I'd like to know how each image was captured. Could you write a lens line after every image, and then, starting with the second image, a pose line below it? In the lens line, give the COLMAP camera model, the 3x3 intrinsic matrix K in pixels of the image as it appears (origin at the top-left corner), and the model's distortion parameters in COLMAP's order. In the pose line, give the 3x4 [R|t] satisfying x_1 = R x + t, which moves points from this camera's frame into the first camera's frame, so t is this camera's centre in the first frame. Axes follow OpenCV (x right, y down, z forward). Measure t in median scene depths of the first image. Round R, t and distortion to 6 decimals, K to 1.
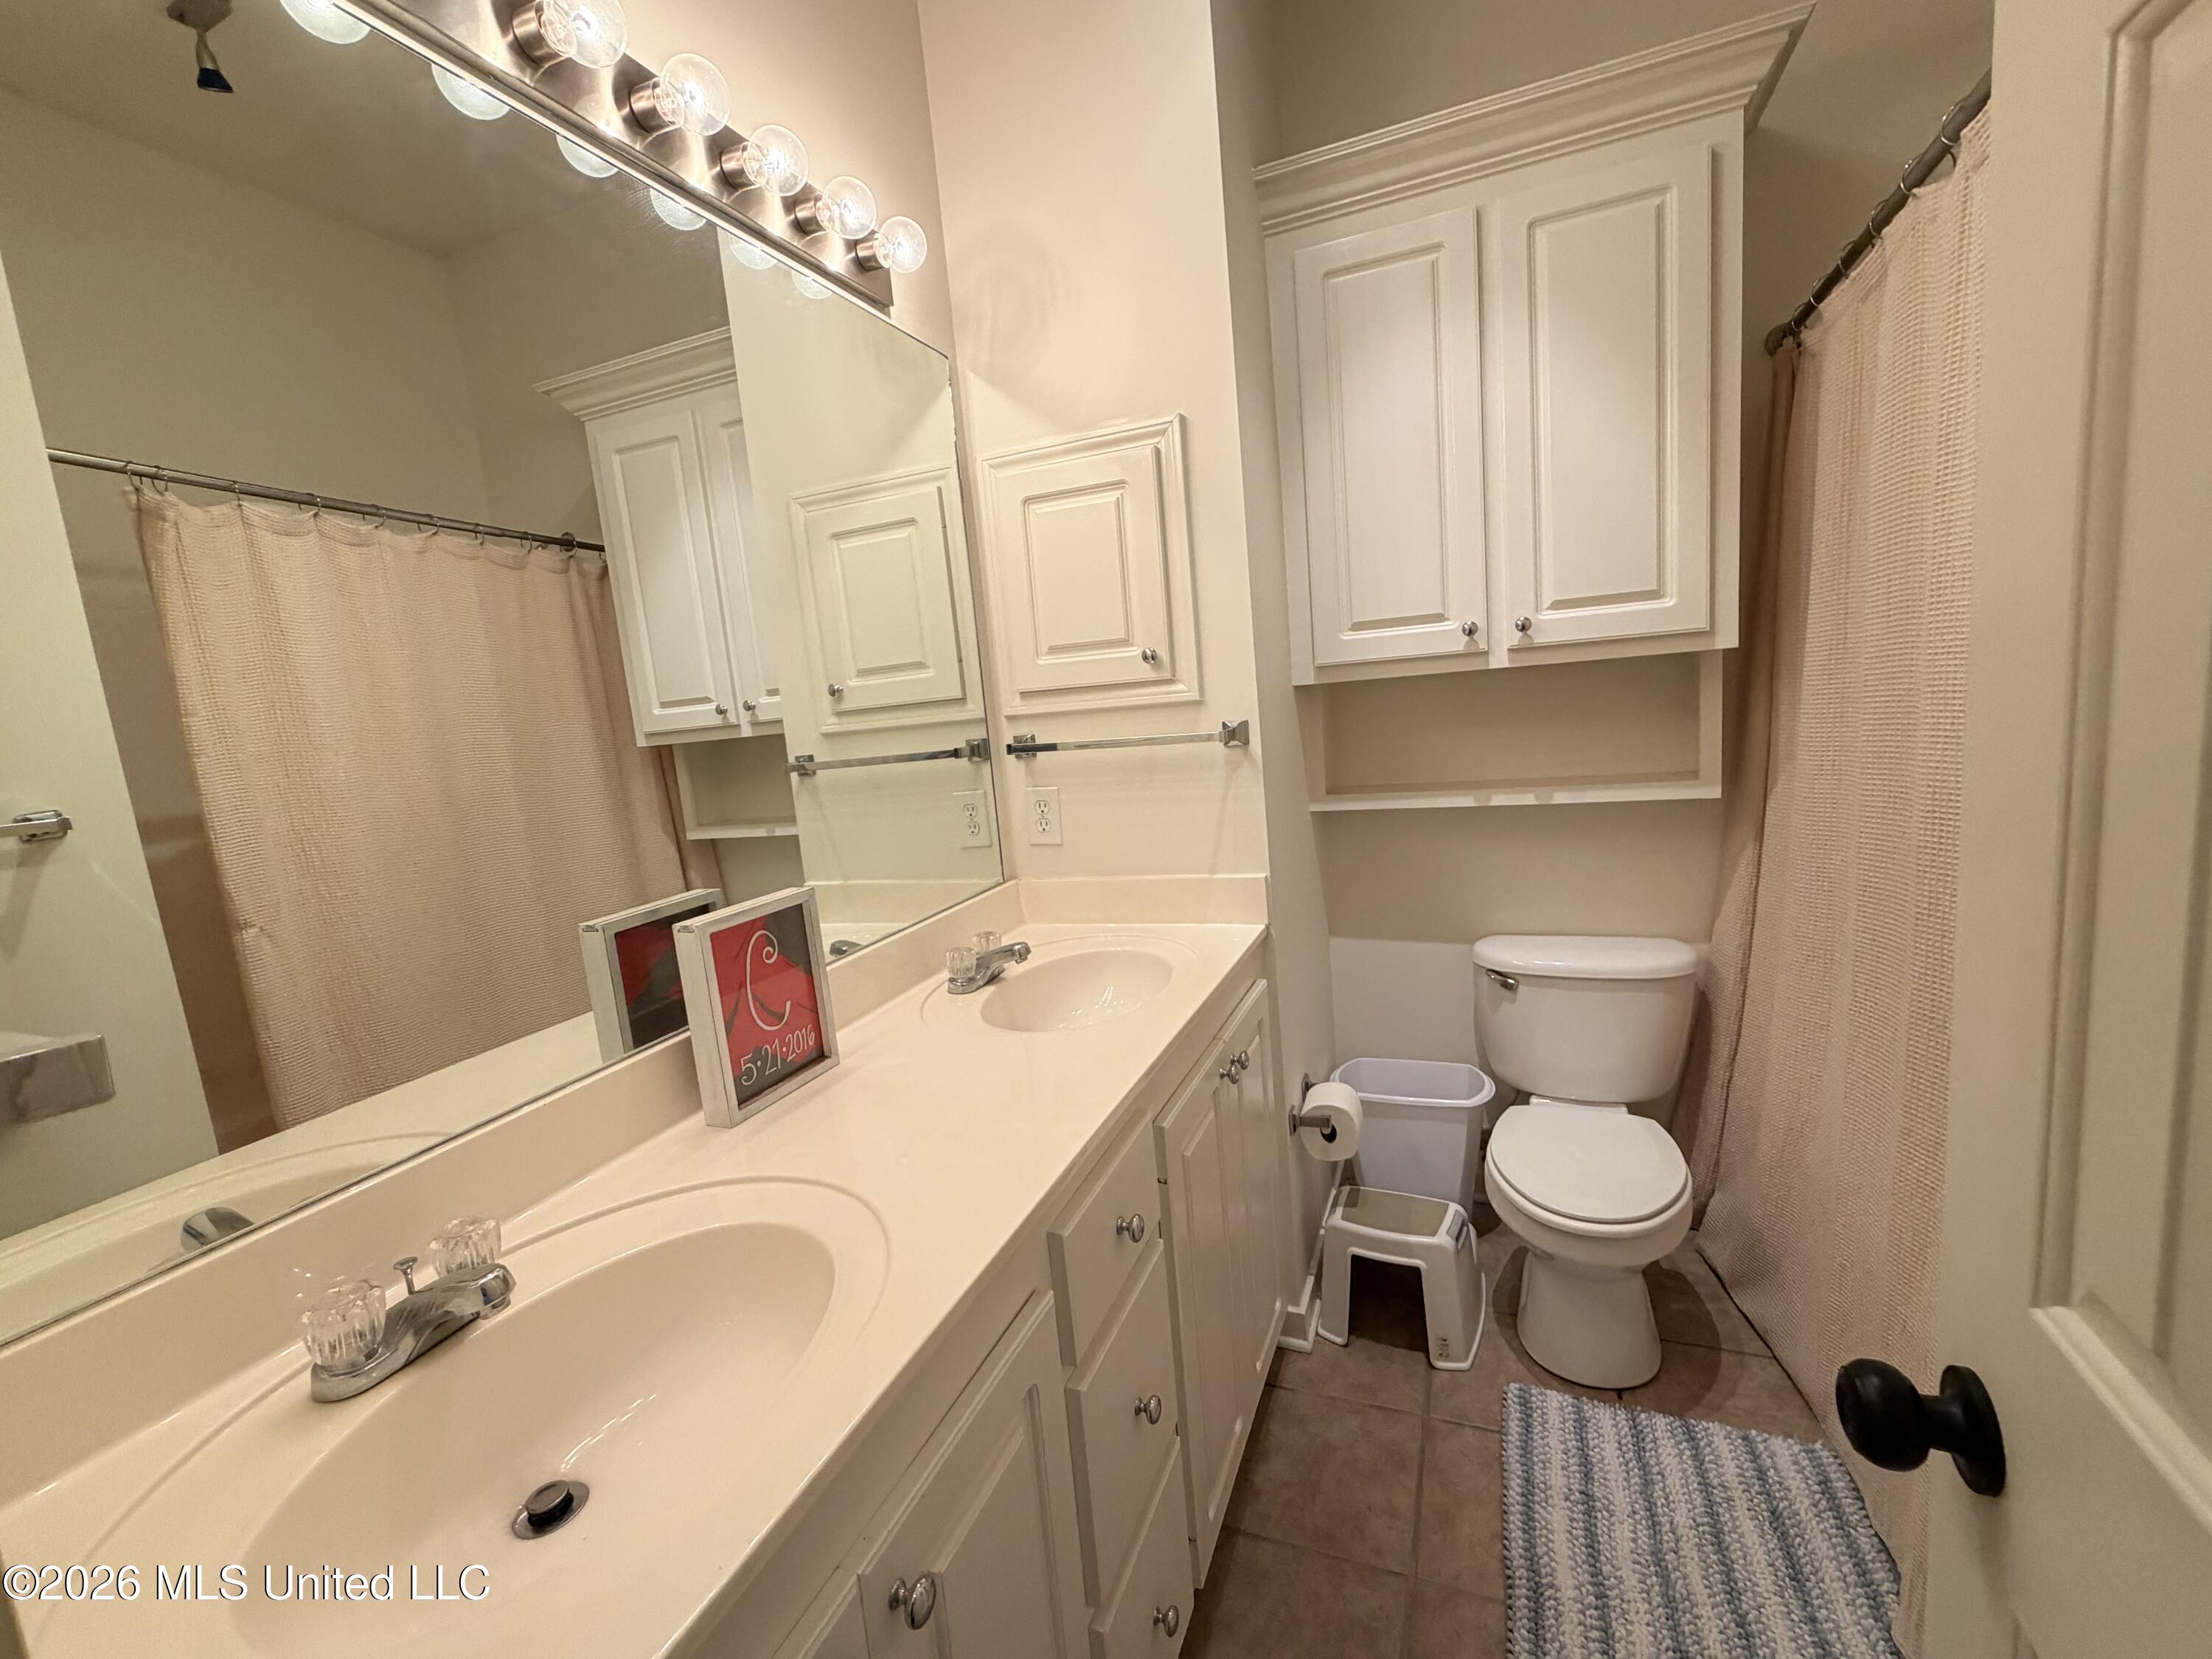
lens RADIAL K [[954.2, 0, 1106.0], [0, 954.2, 829.5], [0, 0, 1]] dist [-0.000208, -0.000007]
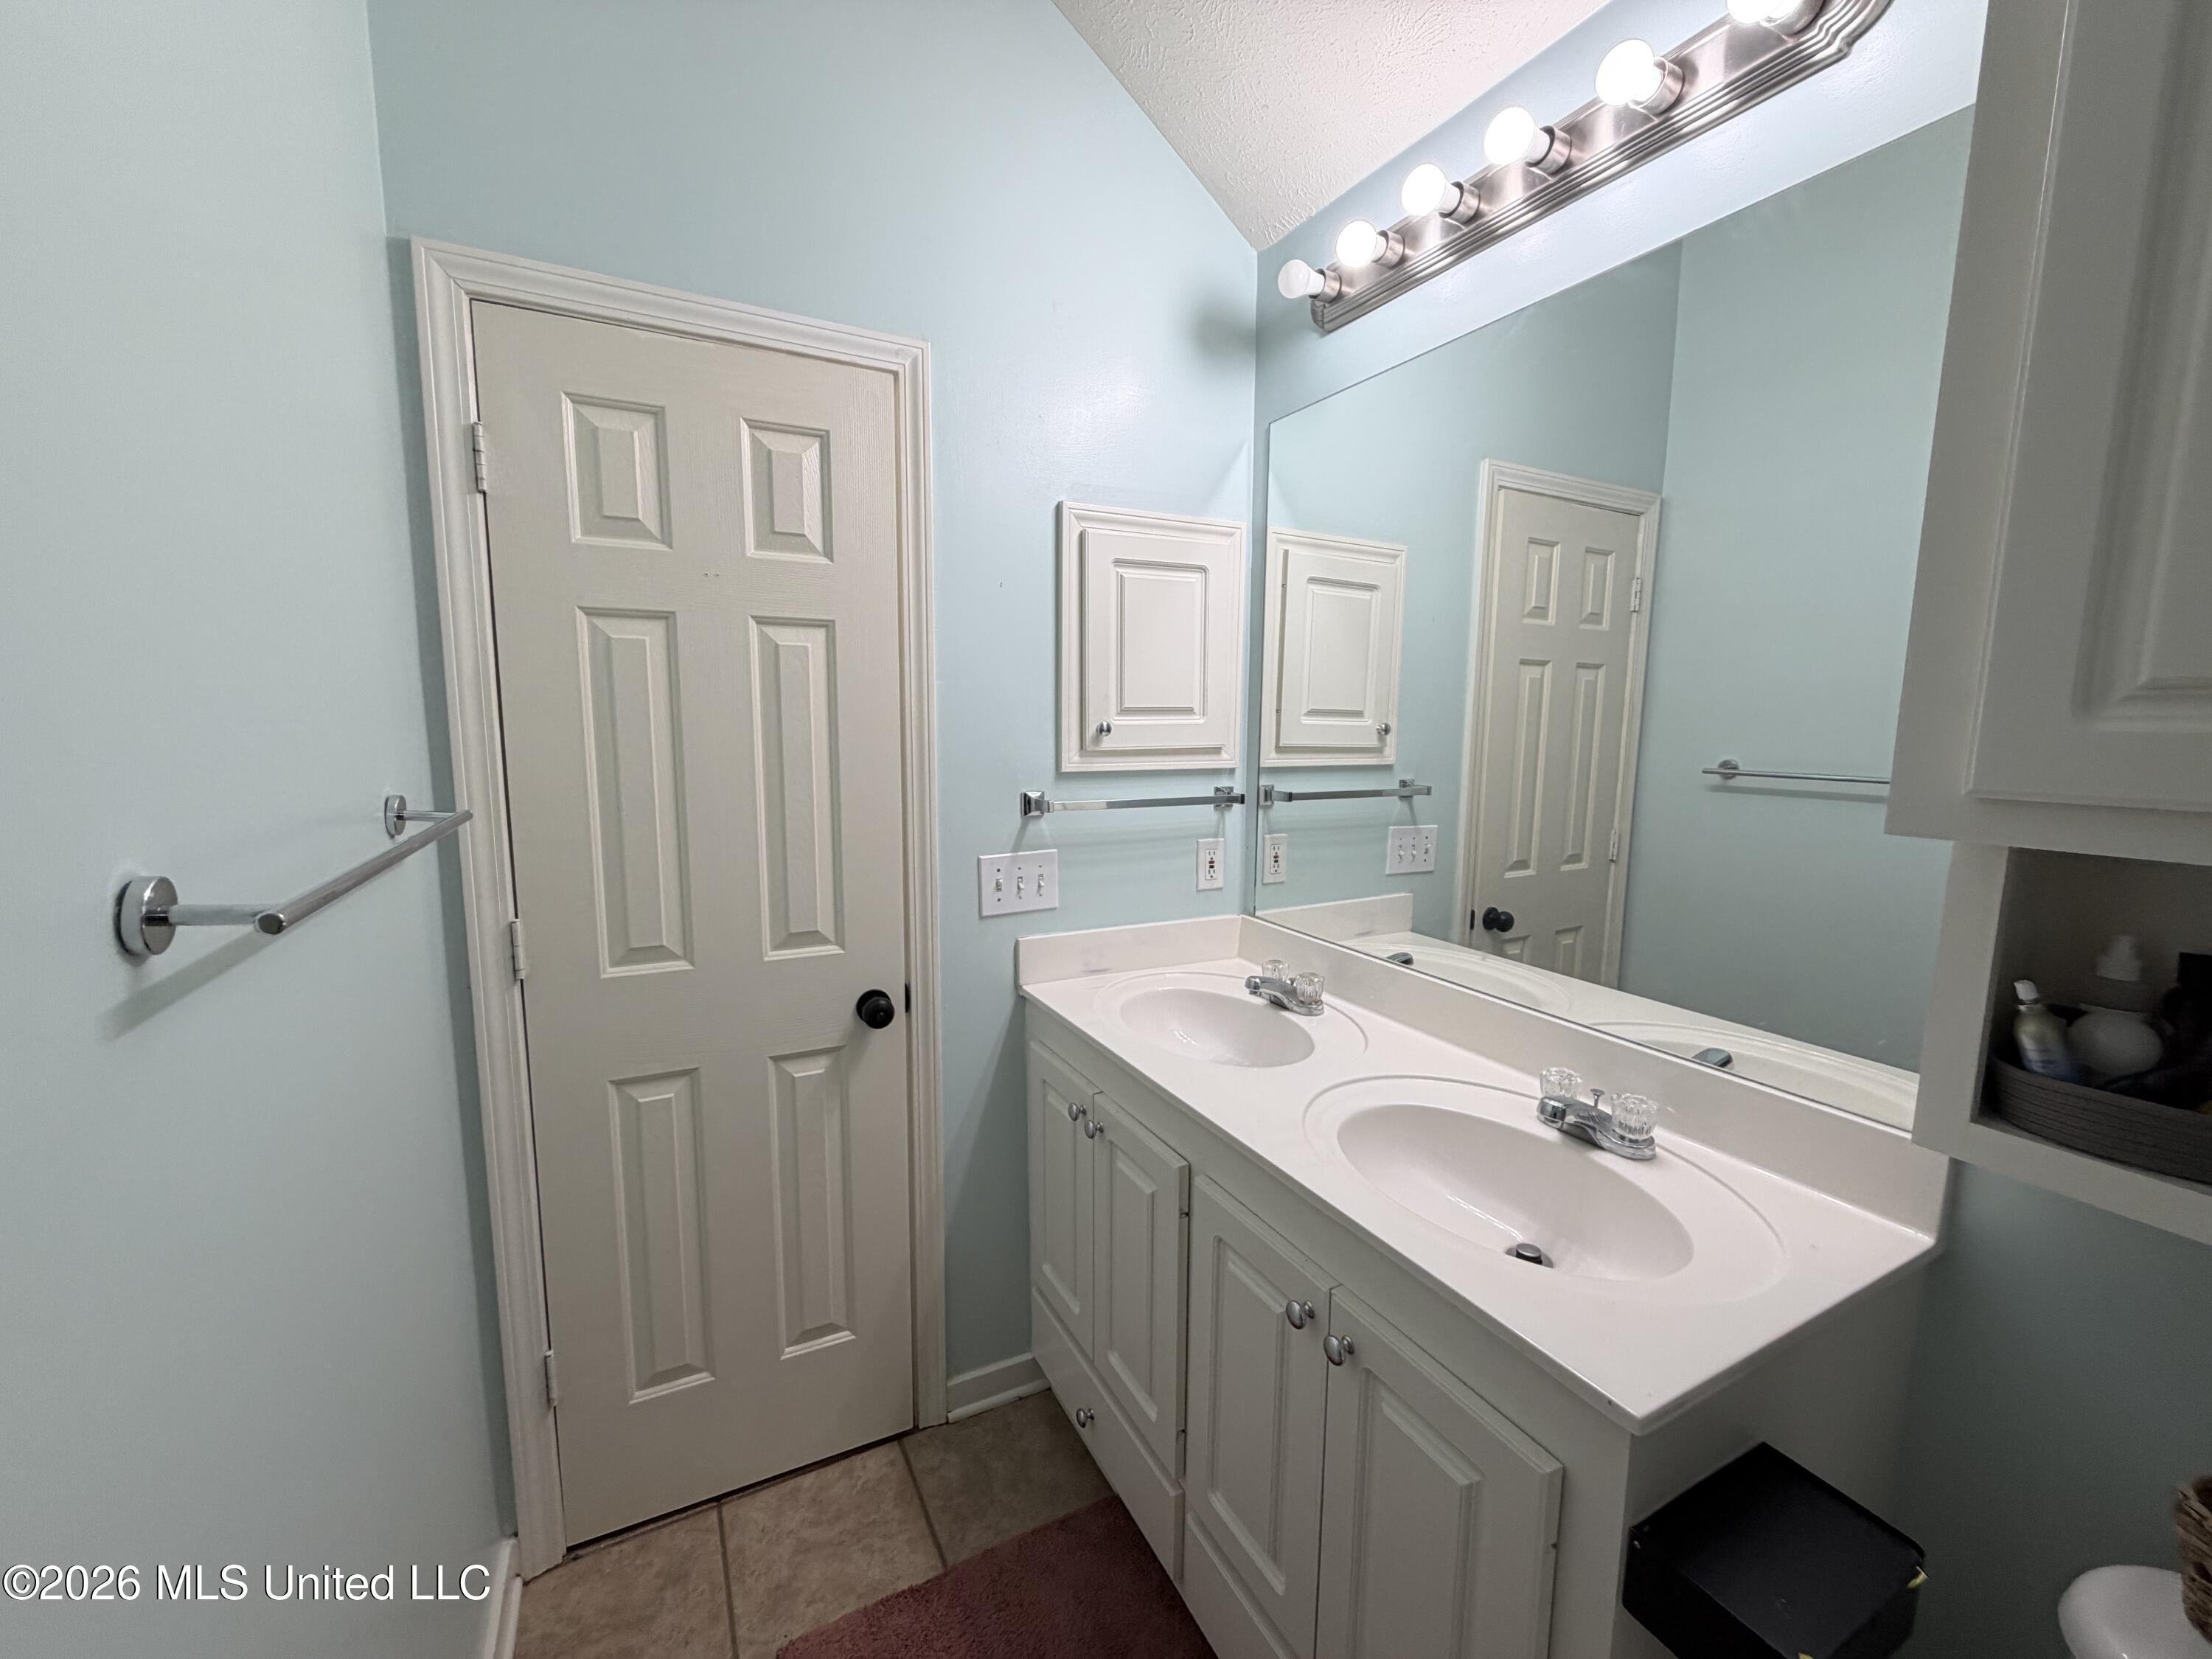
lens RADIAL K [[888.1, 0, 1106.0], [0, 888.1, 829.5], [0, 0, 1]] dist [0.000159, 0.000067]
pose [[0.648972, 0.000183, 0.760813, -0.947207], [0.048502, 0.997956, -0.041612, -0.015894], [-0.759265, 0.063906, 0.647636, 0.475177]]
